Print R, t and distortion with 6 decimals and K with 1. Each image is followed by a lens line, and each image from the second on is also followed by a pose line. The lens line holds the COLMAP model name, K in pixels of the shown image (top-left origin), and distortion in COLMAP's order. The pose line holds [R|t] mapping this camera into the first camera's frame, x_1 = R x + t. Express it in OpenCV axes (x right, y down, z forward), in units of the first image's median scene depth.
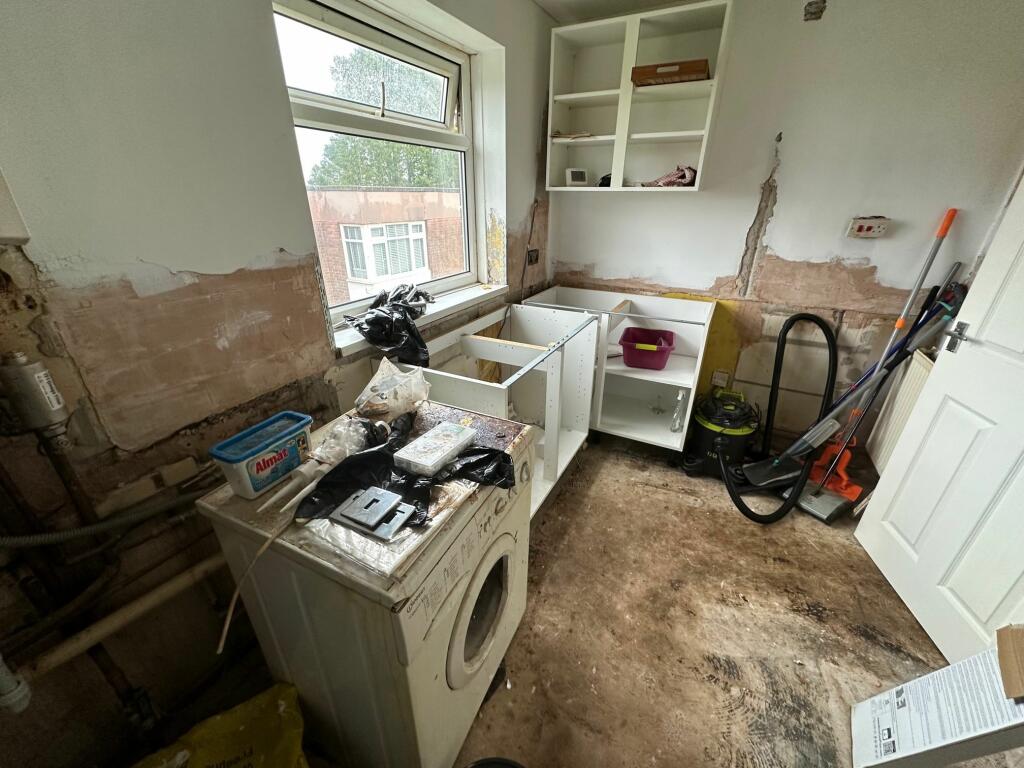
lens RADIAL K [[406.1, 0, 510.9], [0, 406.1, 382.6], [0, 0, 1]] dist [0.000685, 0.000035]
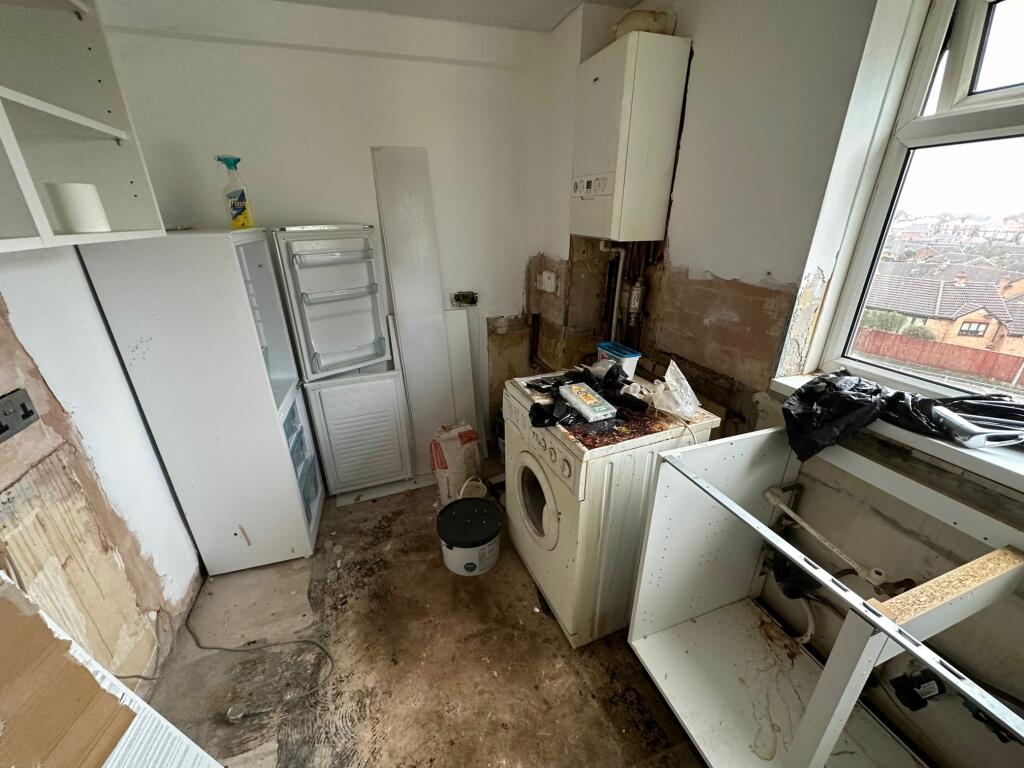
lens RADIAL K [[406.1, 0, 510.2], [0, 406.1, 384.2], [0, 0, 1]] dist [0.000685, 0.000035]
pose [[-0.670253, 0.277041, -0.688483, 0.734415], [-0.312175, 0.736392, 0.600228, -0.503035], [0.673282, 0.617232, -0.407084, 1.056038]]
